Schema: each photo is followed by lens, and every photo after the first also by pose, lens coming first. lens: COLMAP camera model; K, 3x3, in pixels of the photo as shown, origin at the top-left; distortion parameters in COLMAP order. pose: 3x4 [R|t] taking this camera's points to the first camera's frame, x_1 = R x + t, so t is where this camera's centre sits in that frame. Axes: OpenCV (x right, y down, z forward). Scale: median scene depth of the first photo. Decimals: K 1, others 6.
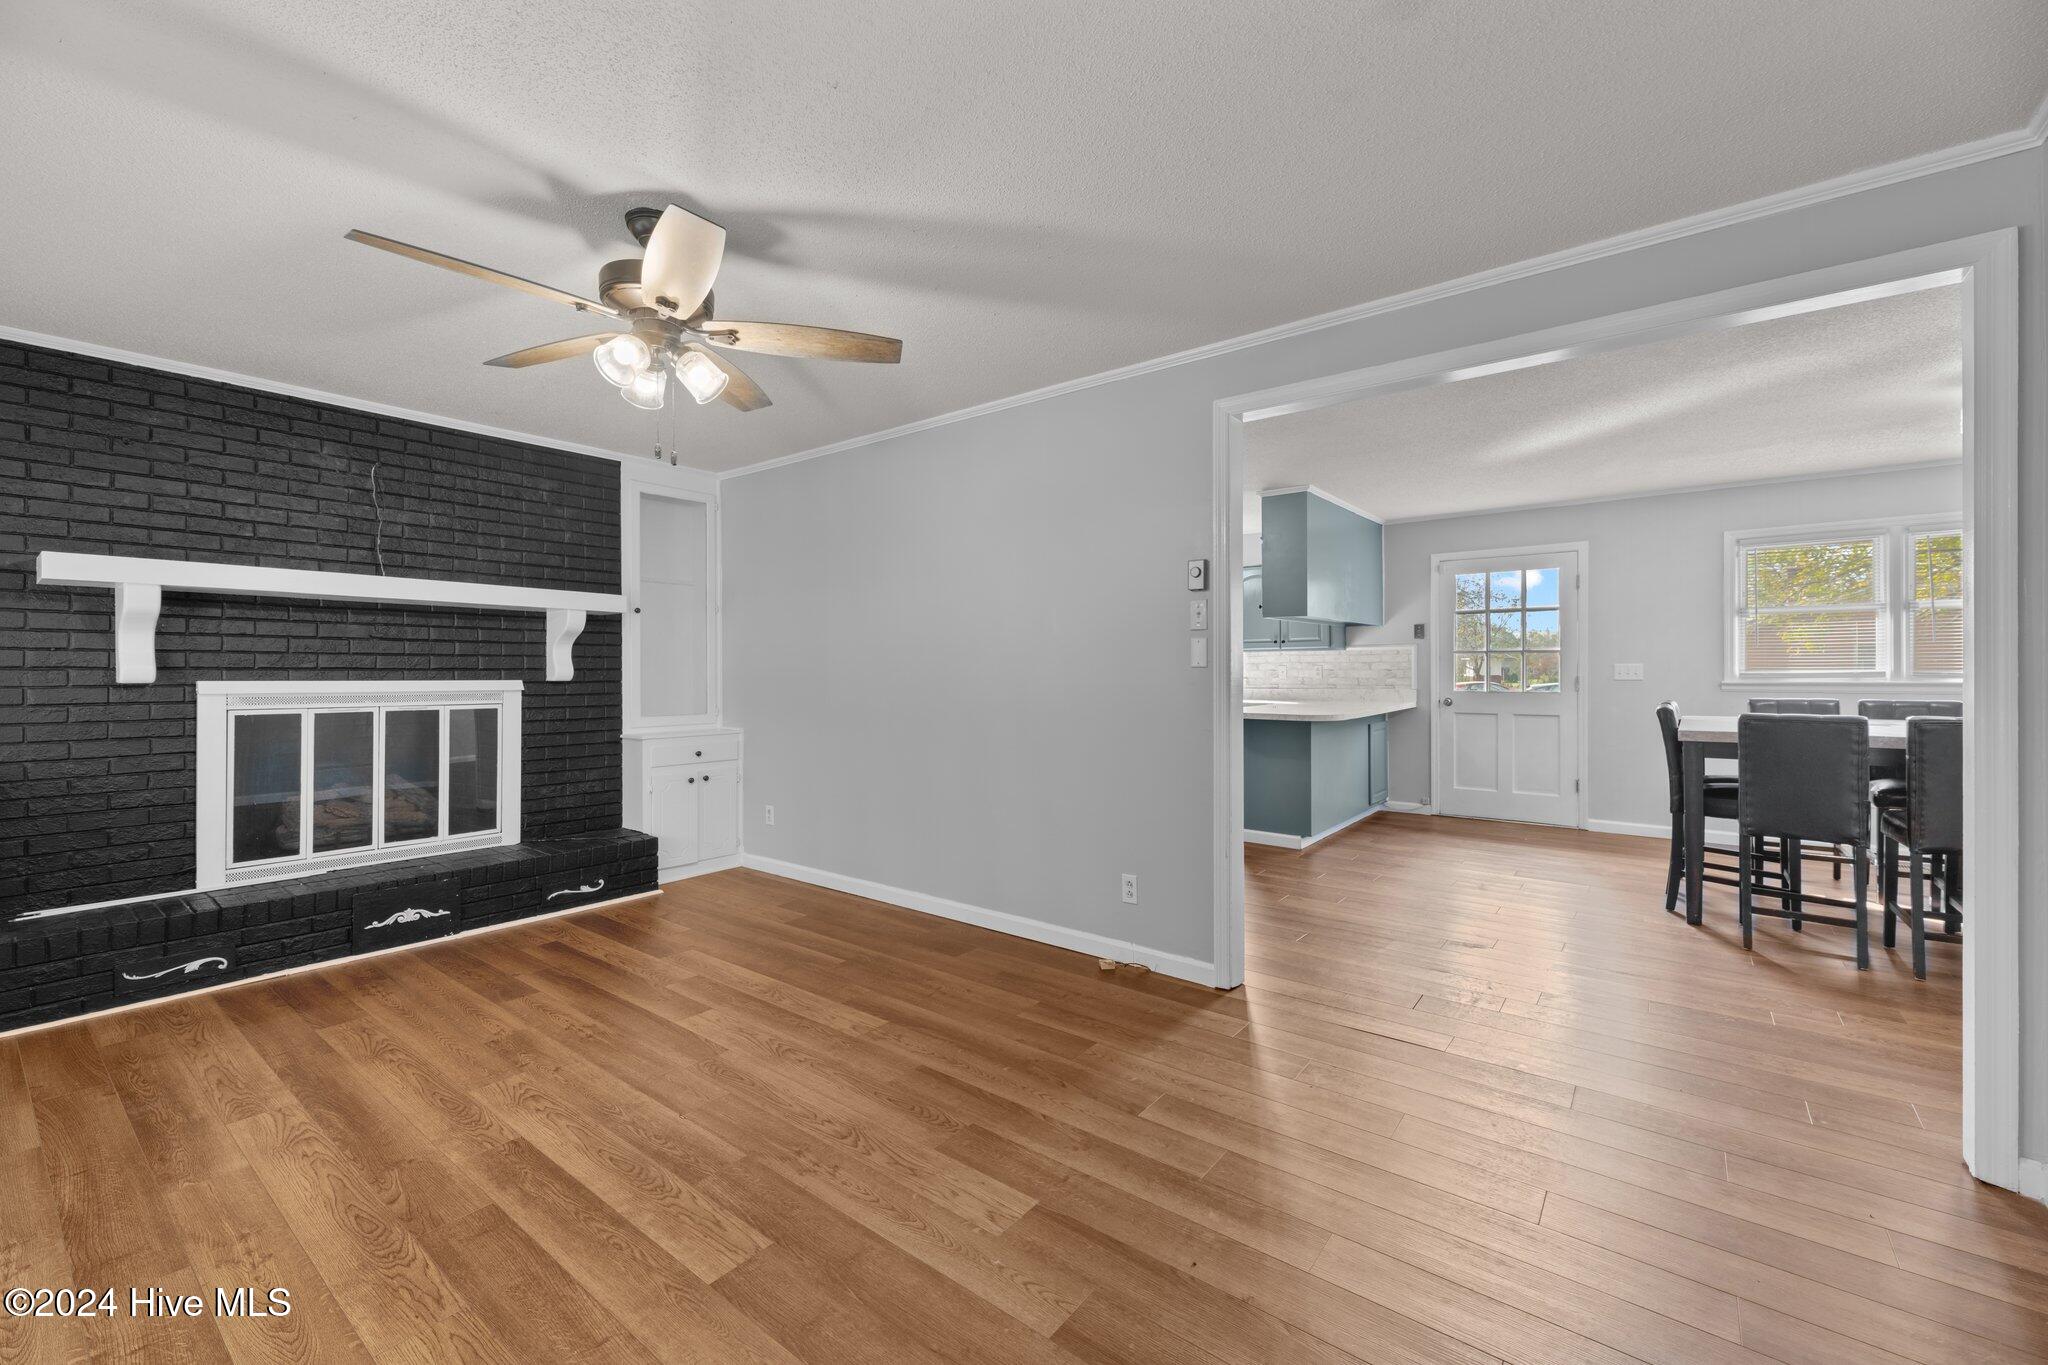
lens RADIAL K [[843.6, 0, 1027.5], [0, 843.6, 662.6], [0, 0, 1]] dist [0.016063, -0.004855]
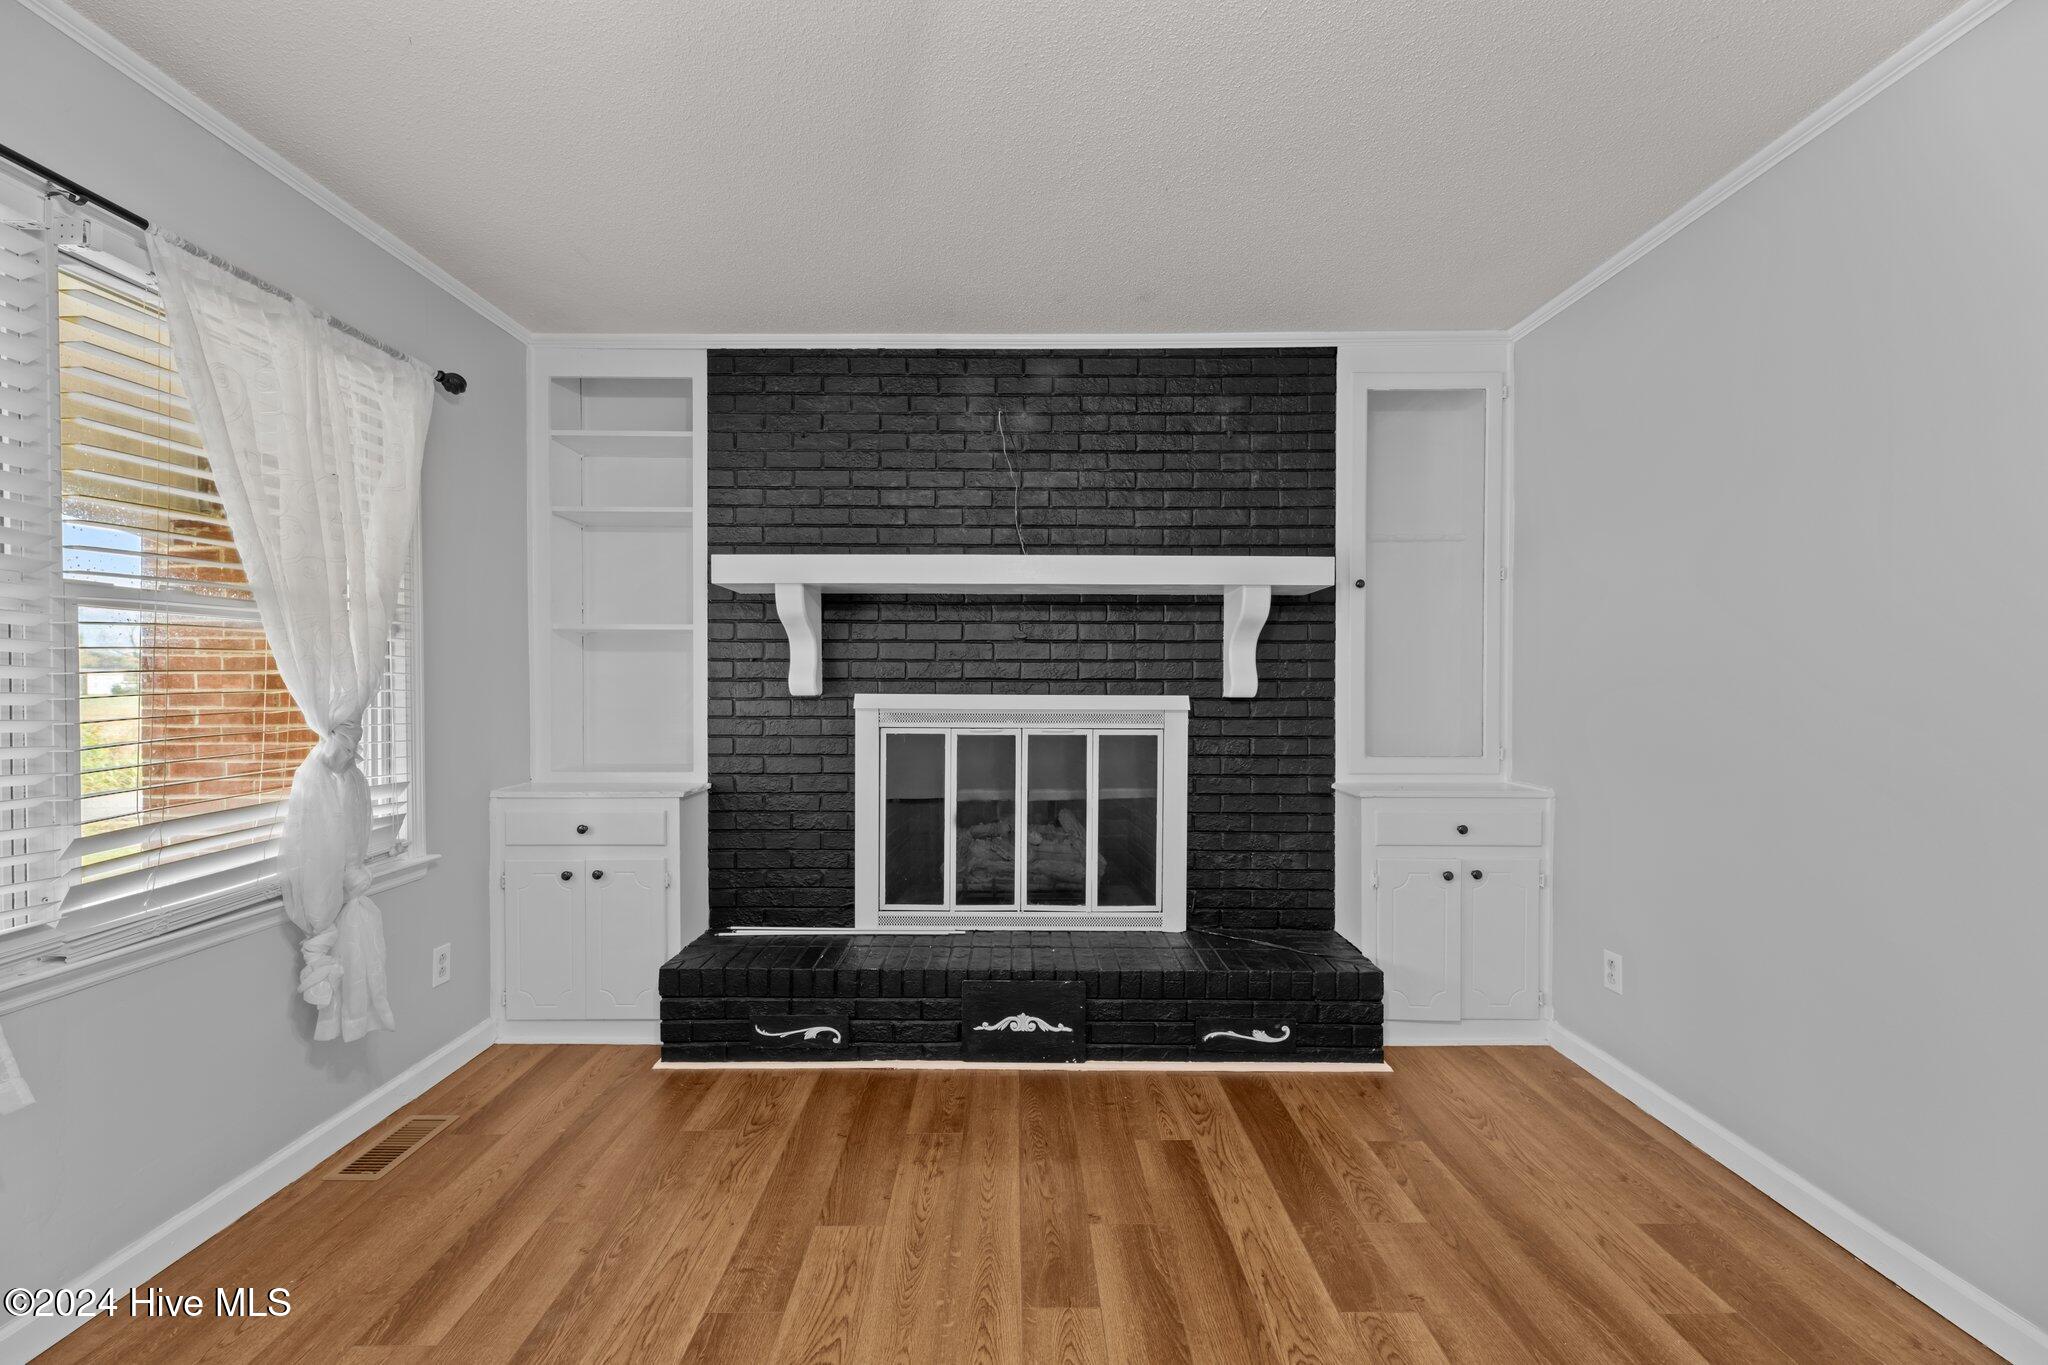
lens RADIAL K [[827.5, 0, 1013.2], [0, 827.5, 699.4], [0, 0, 1]] dist [0.010683, -0.000211]
pose [[0.615112, 0.016928, -0.788258, -0.190360], [0.008039, 0.999583, 0.027739, 0.005013], [0.788398, -0.023399, 0.614720, 0.583991]]
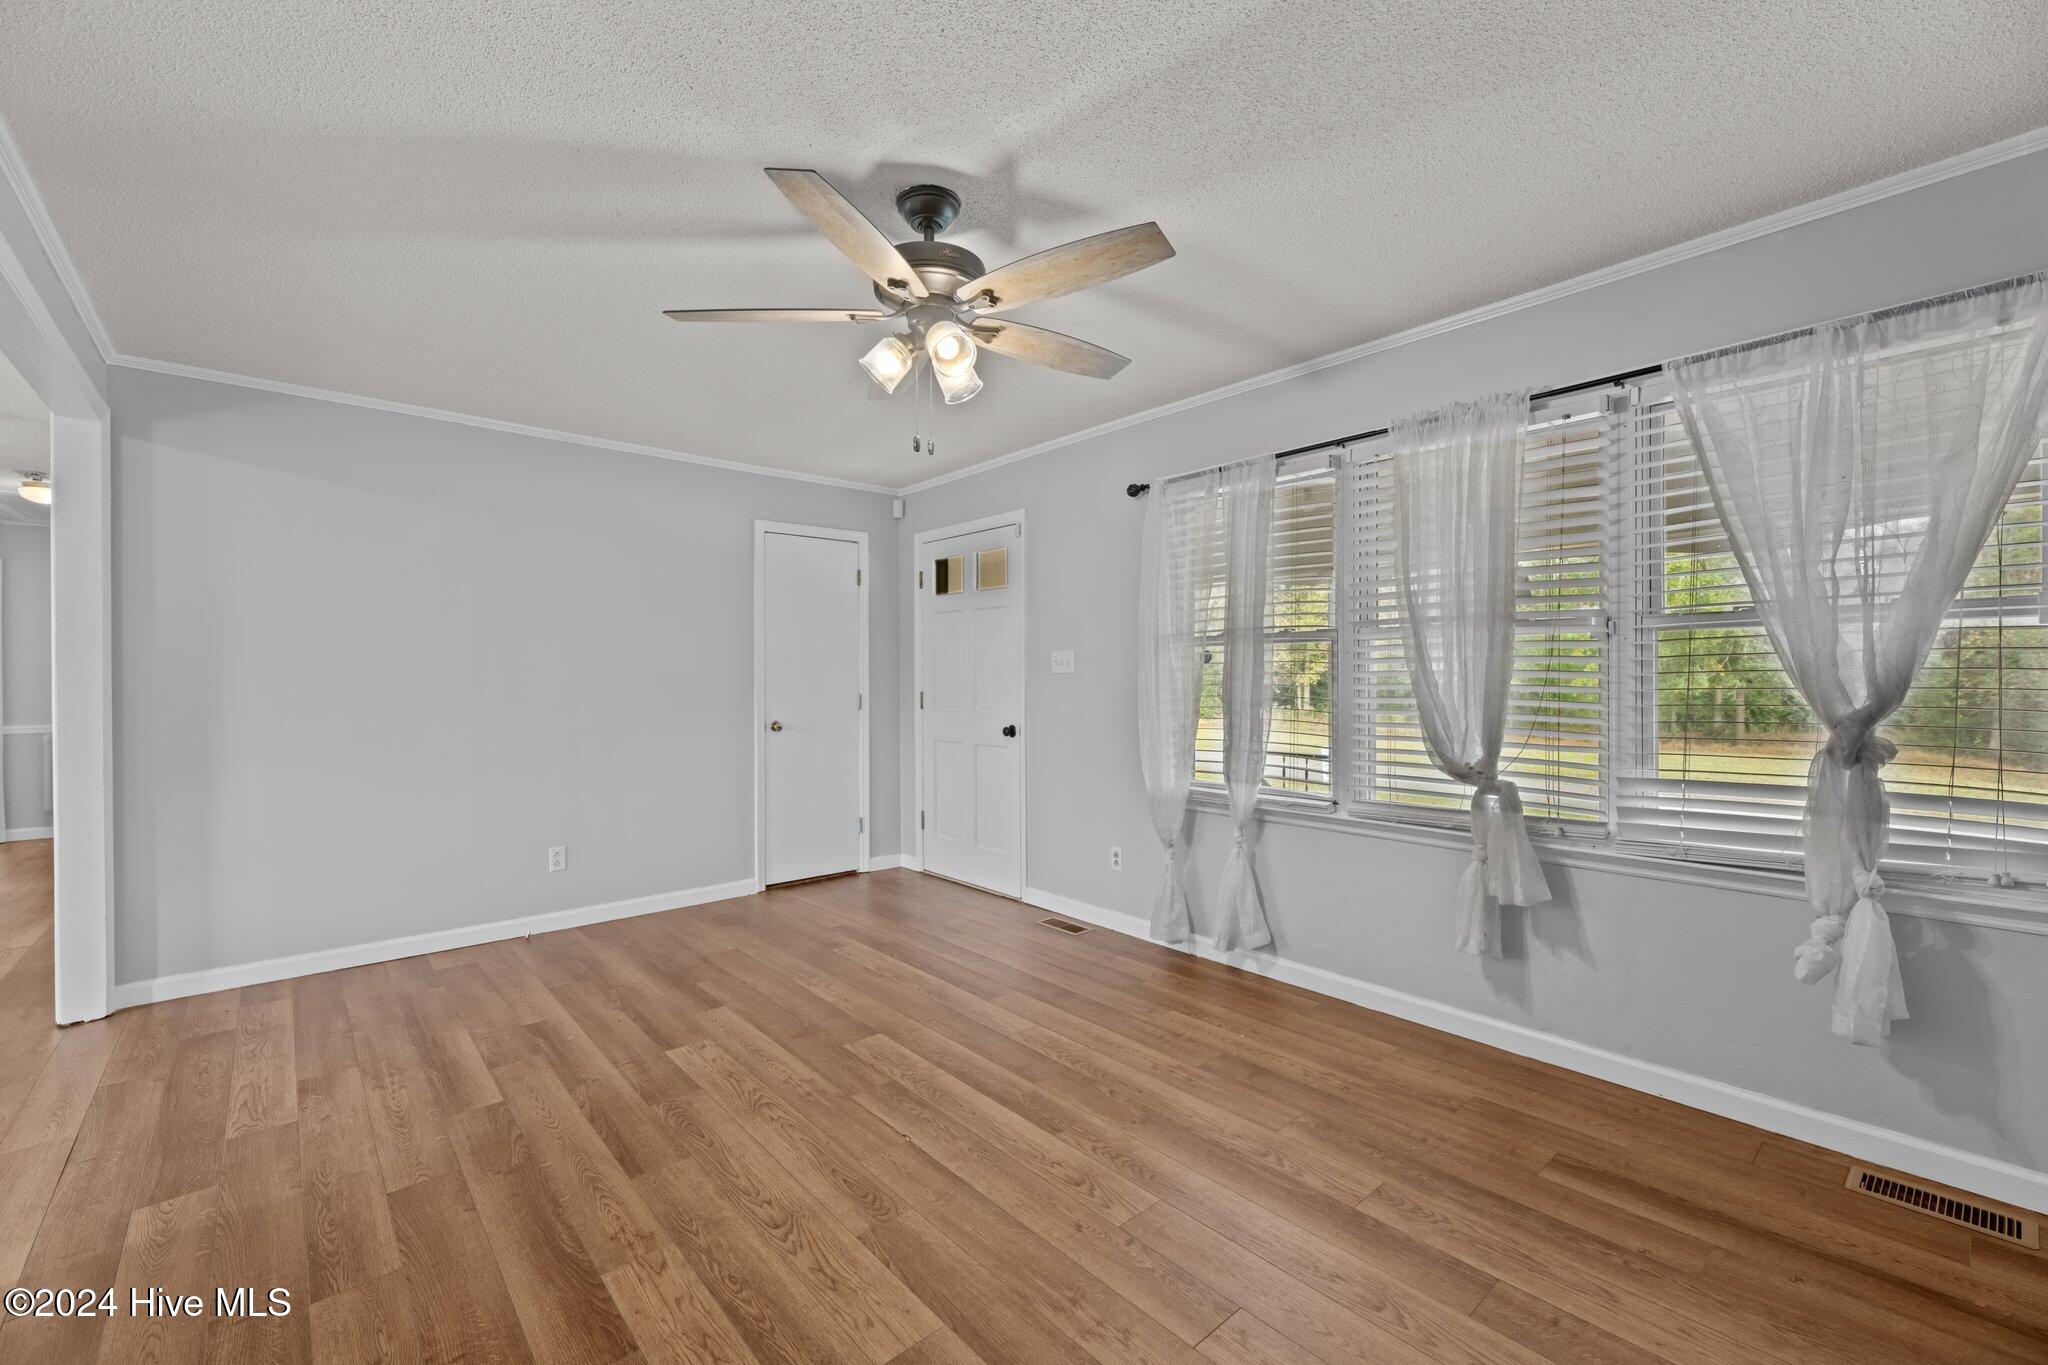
lens RADIAL K [[843.6, 0, 1027.5], [0, 843.6, 662.6], [0, 0, 1]] dist [0.016063, -0.004855]
pose [[-0.983830, 0.008839, 0.178887, -0.463597], [0.003772, 0.999583, -0.028646, 0.006836], [-0.179066, -0.027508, -0.983452, 1.253357]]
